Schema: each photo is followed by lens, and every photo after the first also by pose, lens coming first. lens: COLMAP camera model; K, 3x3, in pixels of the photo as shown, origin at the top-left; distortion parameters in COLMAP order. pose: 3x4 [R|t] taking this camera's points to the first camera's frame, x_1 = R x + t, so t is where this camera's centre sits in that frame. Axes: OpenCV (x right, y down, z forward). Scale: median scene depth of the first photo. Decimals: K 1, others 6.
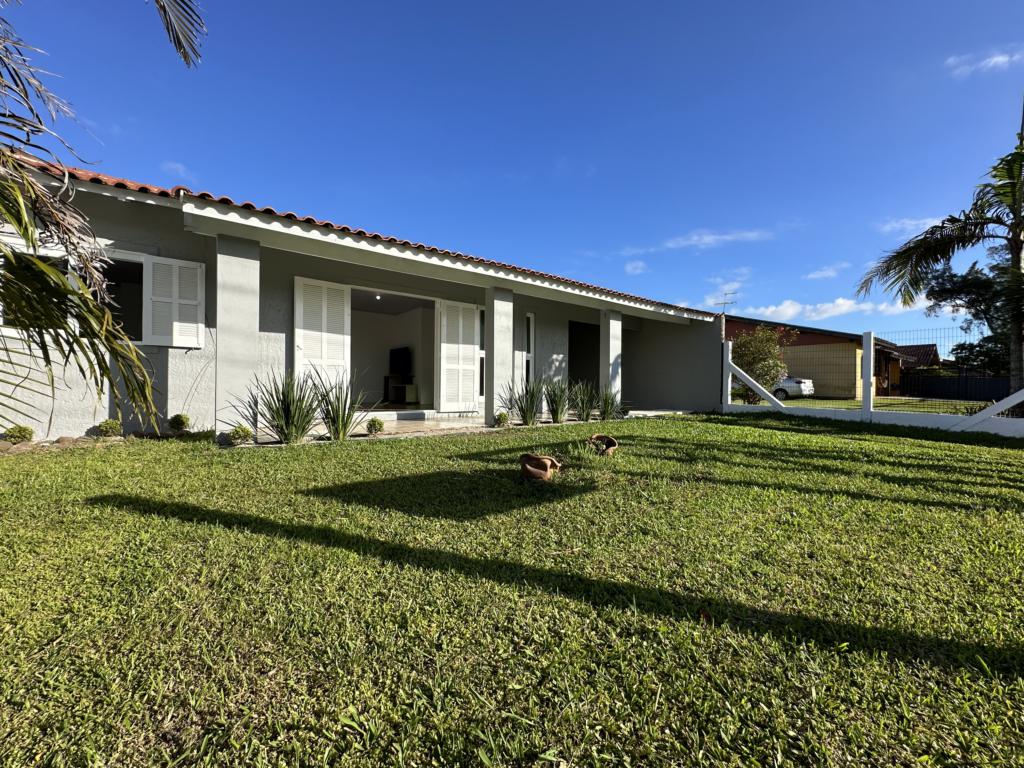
lens RADIAL K [[409.0, 0, 512.0], [0, 409.0, 384.0], [0, 0, 1]] dist [-0.001987, 0.000053]
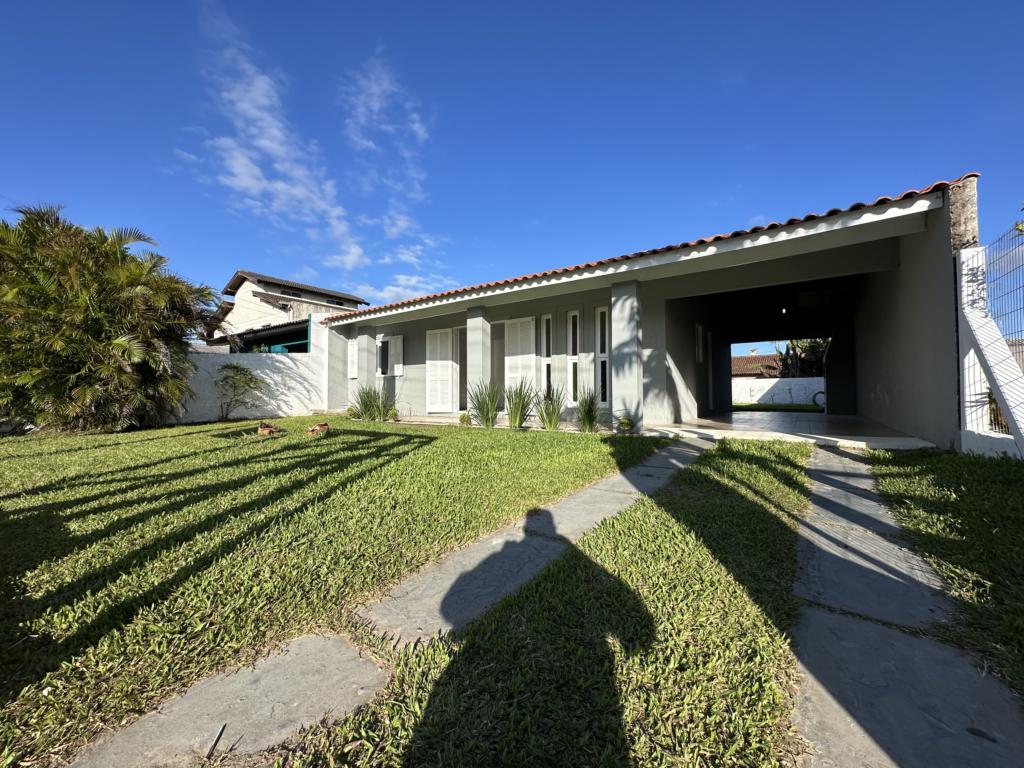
lens RADIAL K [[409.0, 0, 512.0], [0, 409.0, 384.0], [0, 0, 1]] dist [-0.001987, 0.000053]
pose [[0.258156, -0.036919, -0.965397, 0.977252], [0.006754, 0.999314, -0.036410, 0.024726], [0.966080, 0.002879, 0.258229, 0.693735]]
